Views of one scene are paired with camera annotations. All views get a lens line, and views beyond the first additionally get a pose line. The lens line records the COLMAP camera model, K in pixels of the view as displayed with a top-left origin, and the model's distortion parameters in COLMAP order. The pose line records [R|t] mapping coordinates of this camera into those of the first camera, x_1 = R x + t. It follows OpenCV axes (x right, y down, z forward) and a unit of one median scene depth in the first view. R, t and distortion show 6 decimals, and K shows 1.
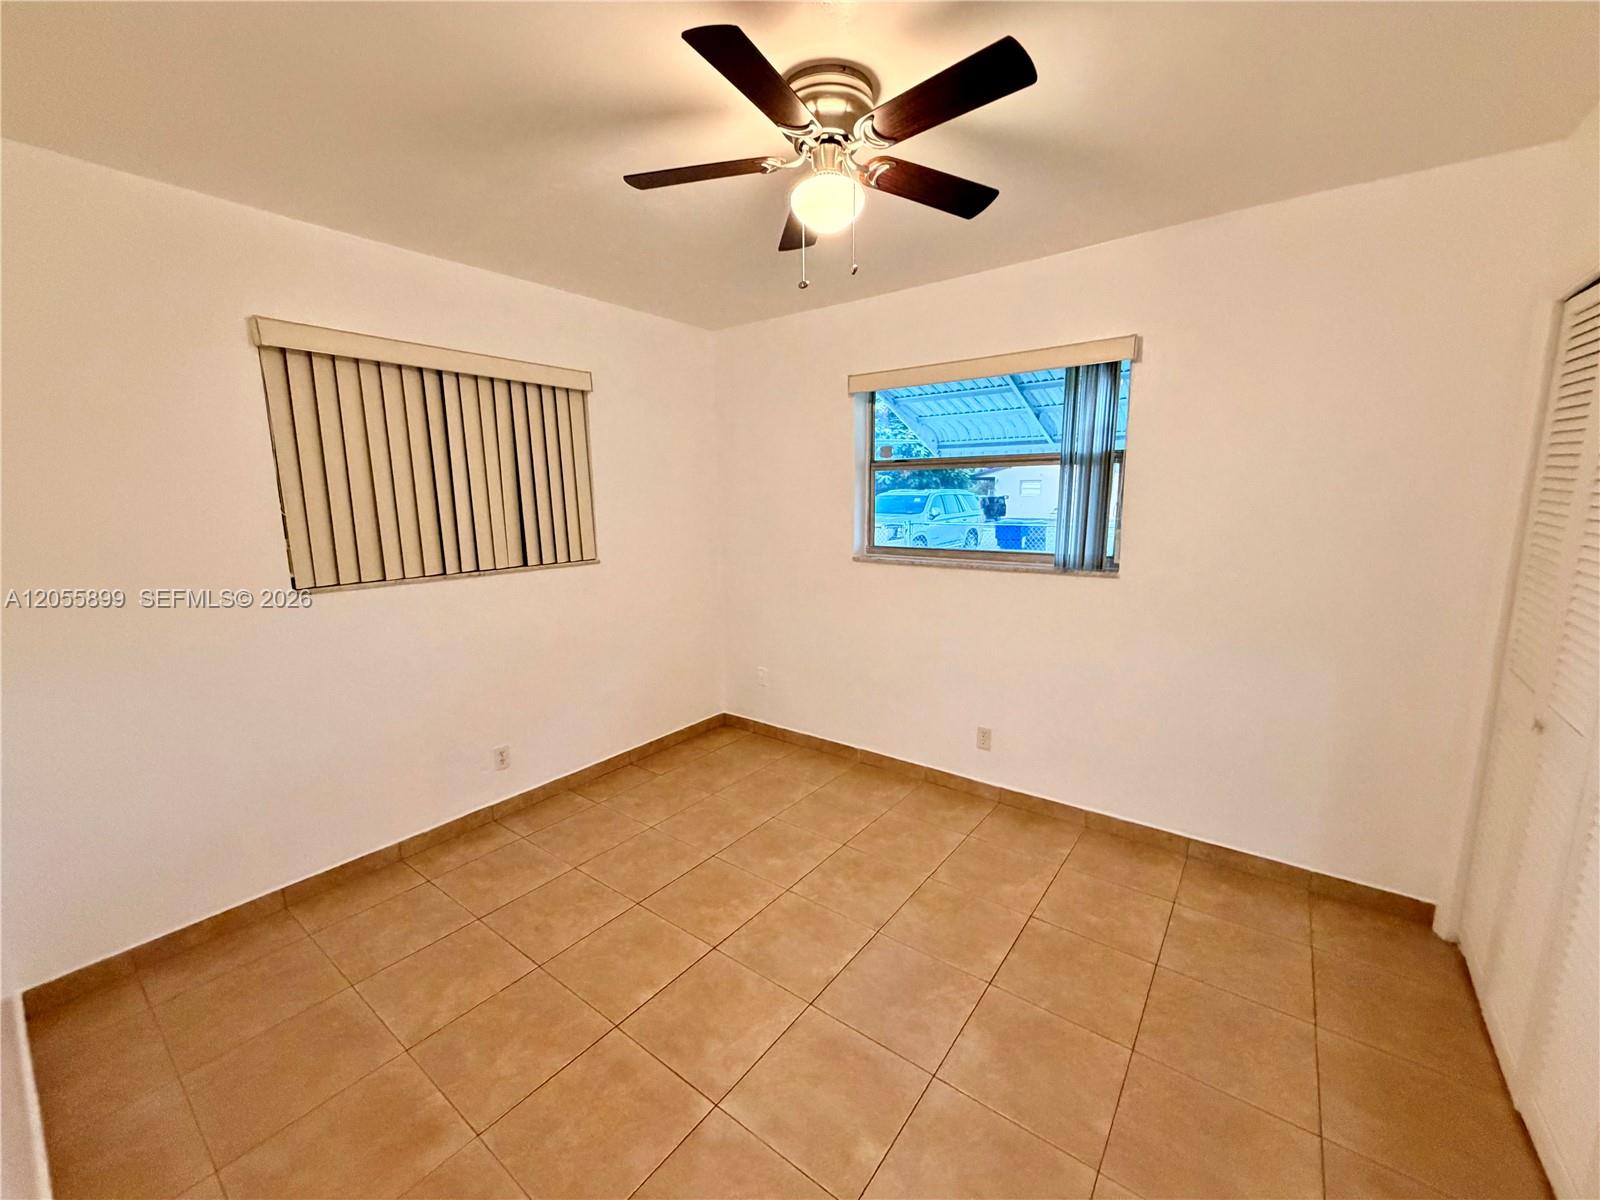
lens RADIAL K [[638.2, 0, 802.7], [0, 638.2, 590.5], [0, 0, 1]] dist [-0.000328, 0.000224]
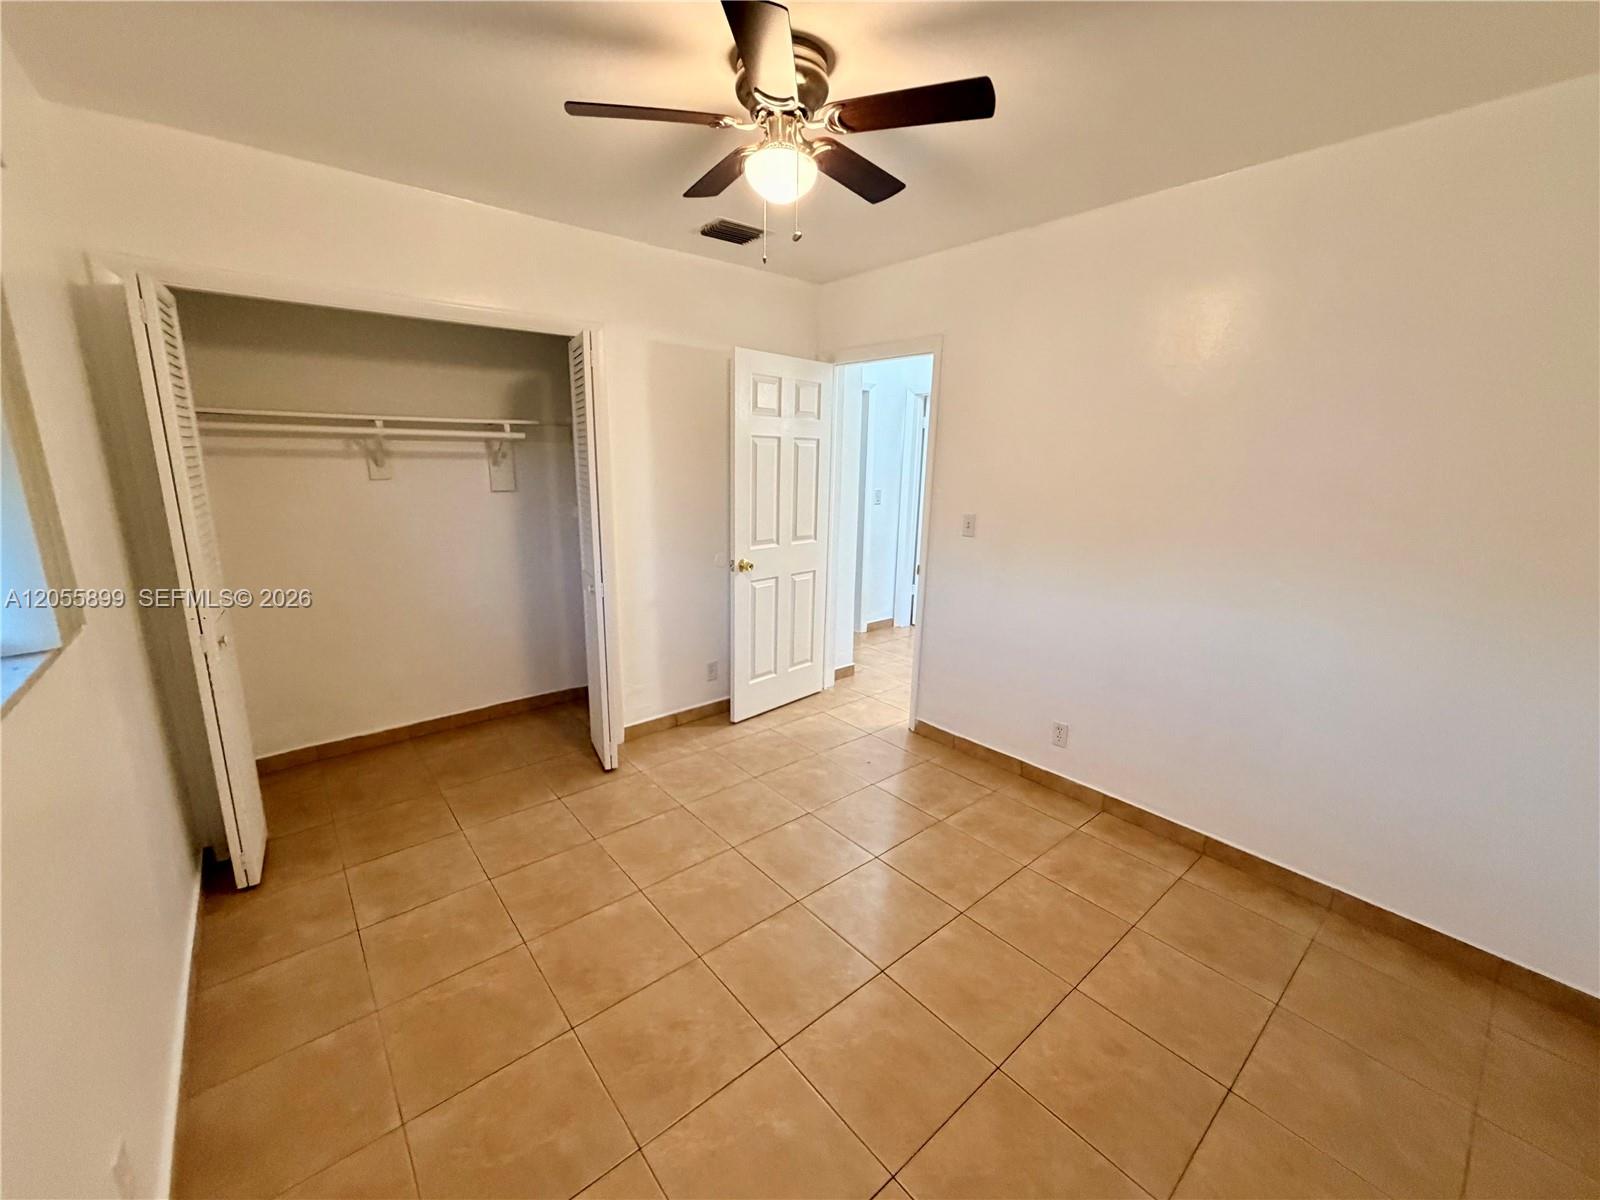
lens RADIAL K [[638.2, 0, 802.7], [0, 638.2, 590.5], [0, 0, 1]] dist [-0.000328, 0.000224]
pose [[-0.974873, -0.054861, 0.215902, -0.180822], [0.028180, 0.931043, 0.363820, -0.253296], [-0.220974, 0.360762, -0.906102, 1.546309]]
